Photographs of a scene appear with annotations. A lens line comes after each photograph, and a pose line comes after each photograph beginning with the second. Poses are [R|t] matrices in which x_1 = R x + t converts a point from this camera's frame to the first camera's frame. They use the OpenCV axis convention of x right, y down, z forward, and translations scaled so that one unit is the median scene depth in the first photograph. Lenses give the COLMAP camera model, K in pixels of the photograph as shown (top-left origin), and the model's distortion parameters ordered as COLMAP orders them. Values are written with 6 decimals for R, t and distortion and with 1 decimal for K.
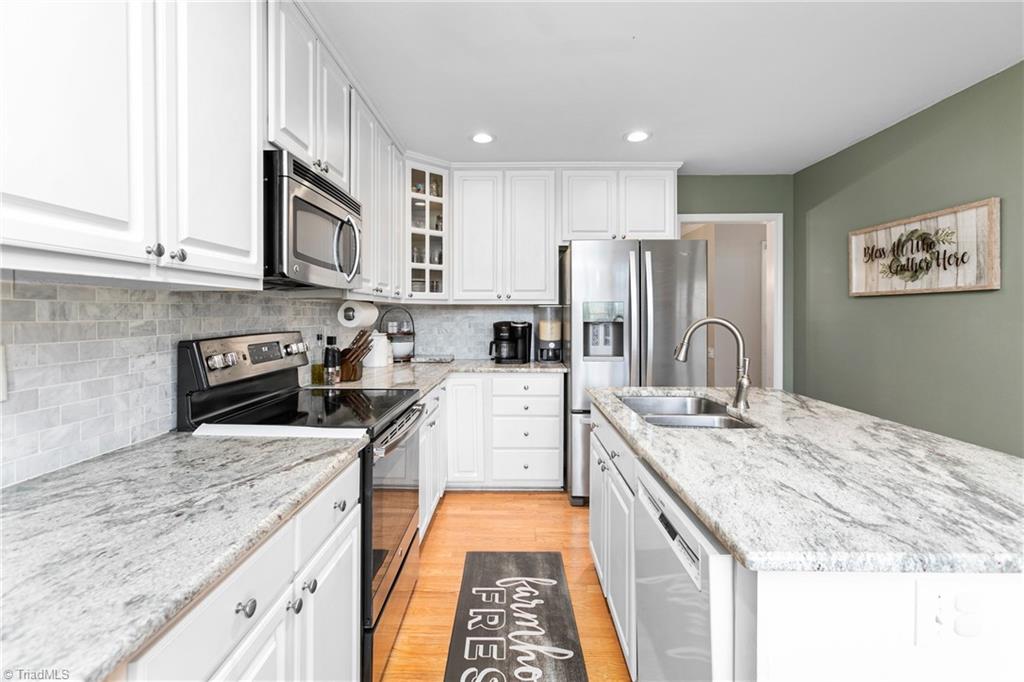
lens RADIAL K [[443.4, 0, 508.1], [0, 443.4, 314.3], [0, 0, 1]] dist [-0.016091, 0.000039]
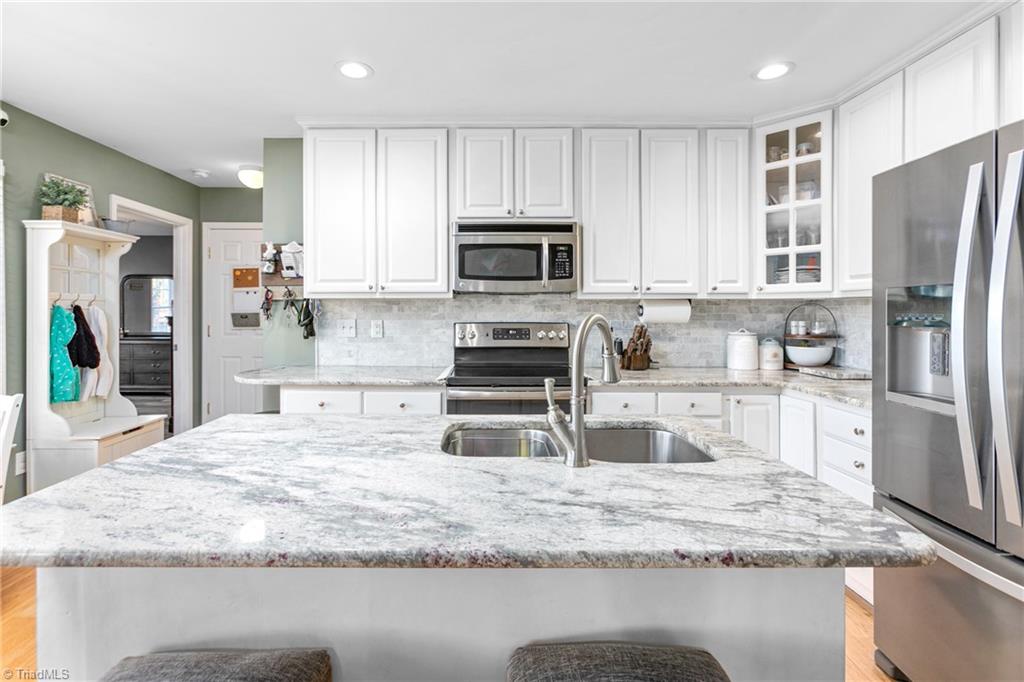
lens RADIAL K [[464.8, 0, 510.5], [0, 464.8, 327.0], [0, 0, 1]] dist [-0.018026, 0.013469]
pose [[0.084546, 0.034490, -0.995823, 1.026954], [-0.003374, 0.999405, 0.034327, 0.001413], [0.996414, 0.000457, 0.084612, 0.752620]]
